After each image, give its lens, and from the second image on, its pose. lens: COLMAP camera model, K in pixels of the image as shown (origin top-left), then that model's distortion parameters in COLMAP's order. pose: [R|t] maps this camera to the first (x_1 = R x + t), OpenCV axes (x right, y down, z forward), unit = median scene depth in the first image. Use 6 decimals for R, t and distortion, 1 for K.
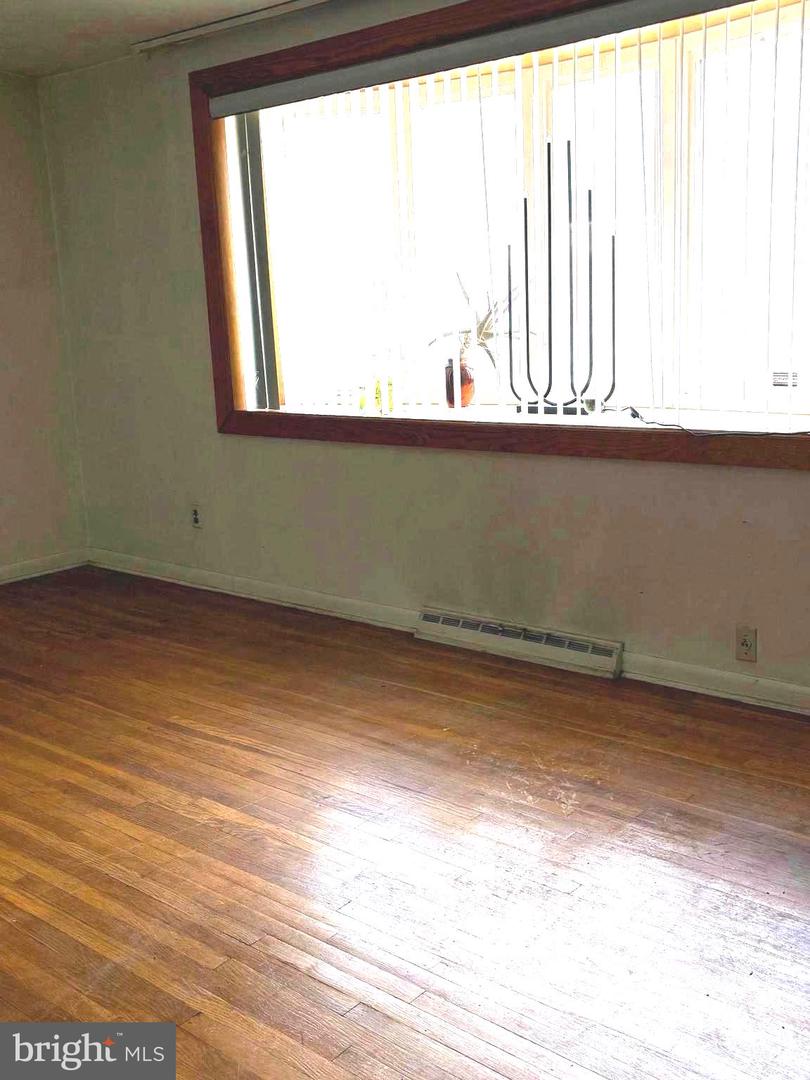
lens RADIAL K [[1129.0, 0, 405.0], [0, 1129.0, 540.0], [0, 0, 1]] dist [0.101454, -0.264821]
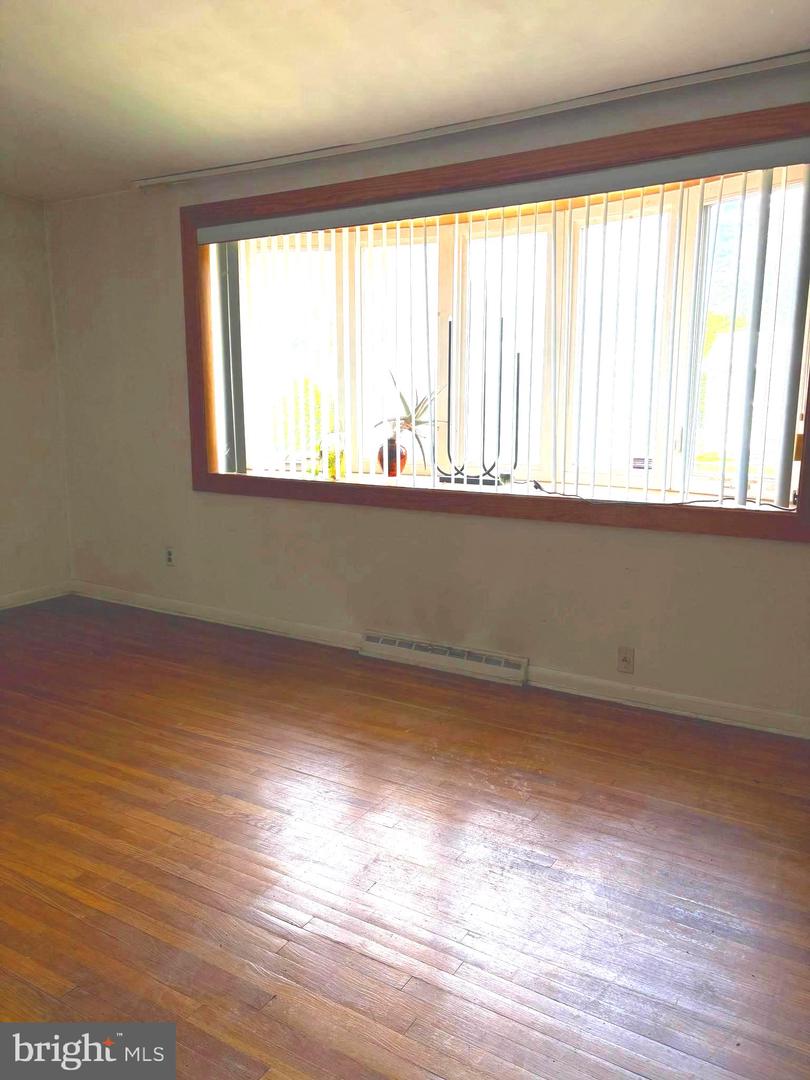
lens RADIAL K [[828.8, 0, 405.0], [0, 828.8, 540.0], [0, 0, 1]] dist [0.025944, -0.002022]
pose [[0.985637, 0.014711, 0.168233, -0.116881], [-0.008887, 0.999337, -0.035319, -0.012191], [-0.168641, 0.033317, 0.985114, 0.071572]]
